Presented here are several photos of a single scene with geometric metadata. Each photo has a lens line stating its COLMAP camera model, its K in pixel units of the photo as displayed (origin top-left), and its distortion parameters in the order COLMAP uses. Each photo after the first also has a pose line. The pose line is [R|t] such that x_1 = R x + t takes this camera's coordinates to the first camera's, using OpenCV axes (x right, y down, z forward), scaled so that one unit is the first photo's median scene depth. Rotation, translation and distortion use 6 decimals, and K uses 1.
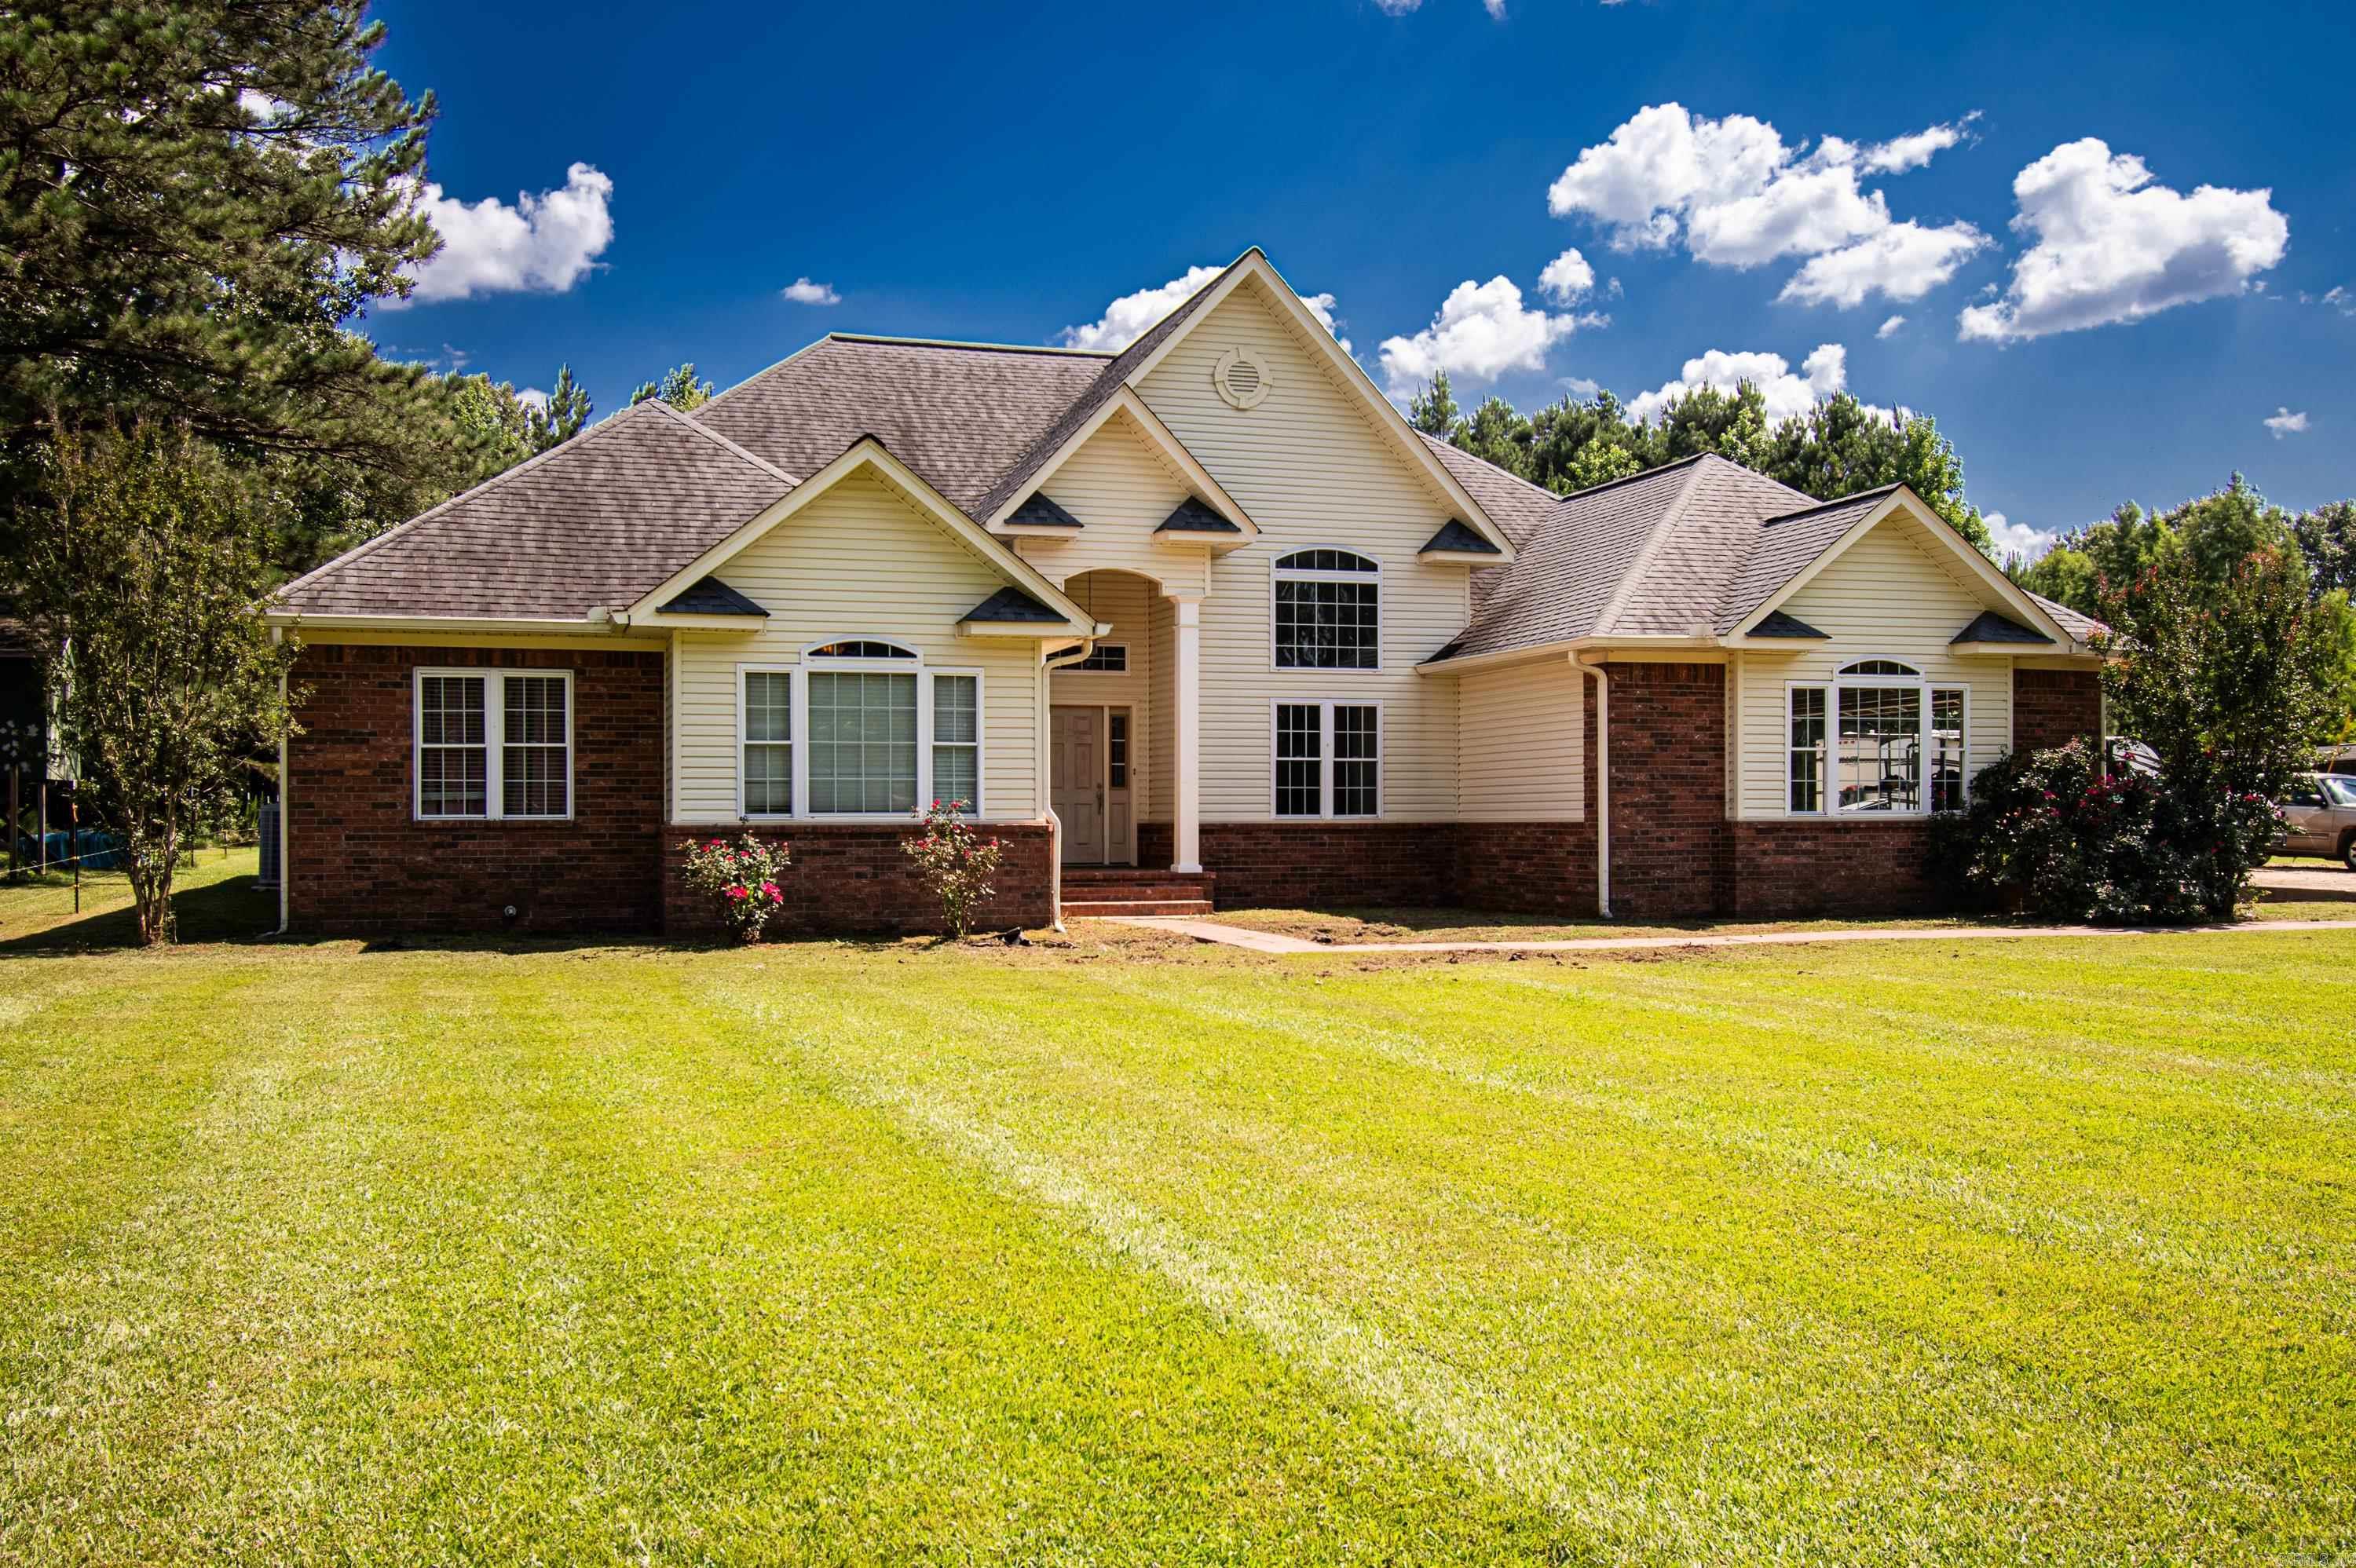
lens RADIAL K [[2074.5, 0, 1152.8], [0, 2074.5, 820.8], [0, 0, 1]] dist [-0.005910, -0.013542]
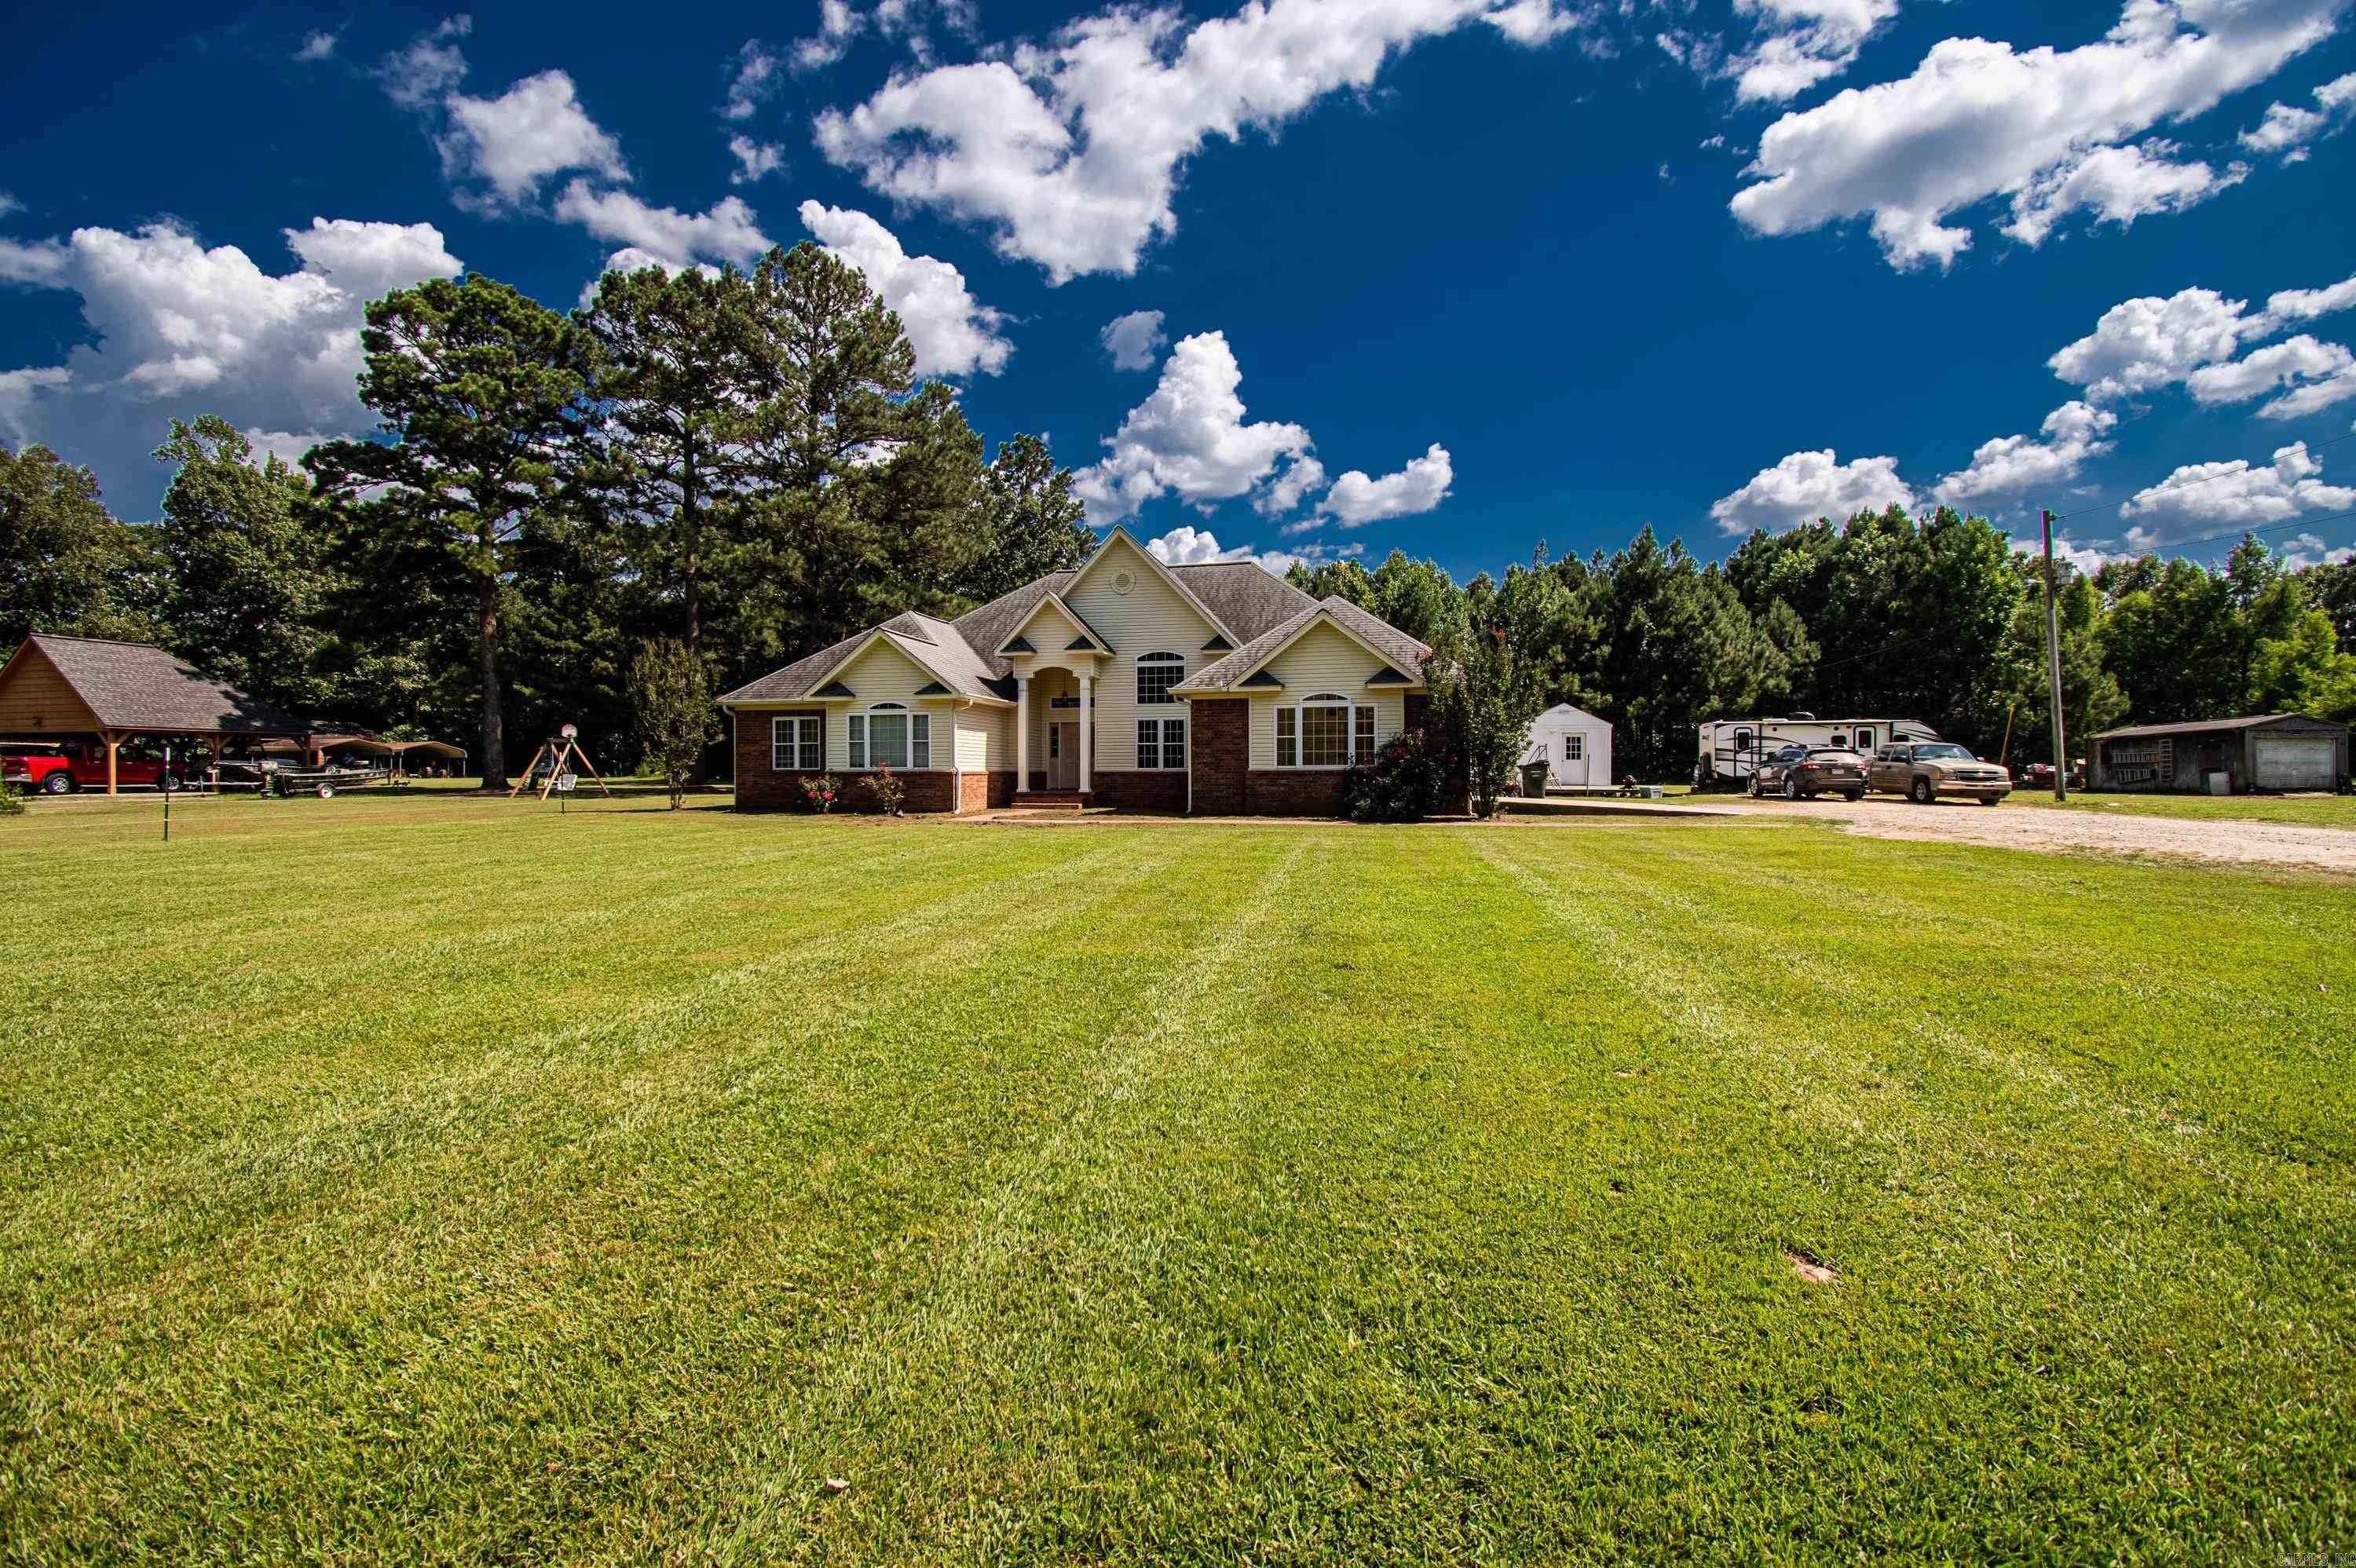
lens RADIAL K [[1039.2, 0, 1163.7], [0, 1039.2, 763.7], [0, 0, 1]] dist [0.015108, -0.024294]
pose [[0.867746, -0.002857, -0.496999, 0.689561], [-0.001255, 0.999968, -0.007940, 0.001576], [0.497006, 0.007513, 0.867715, 0.008397]]
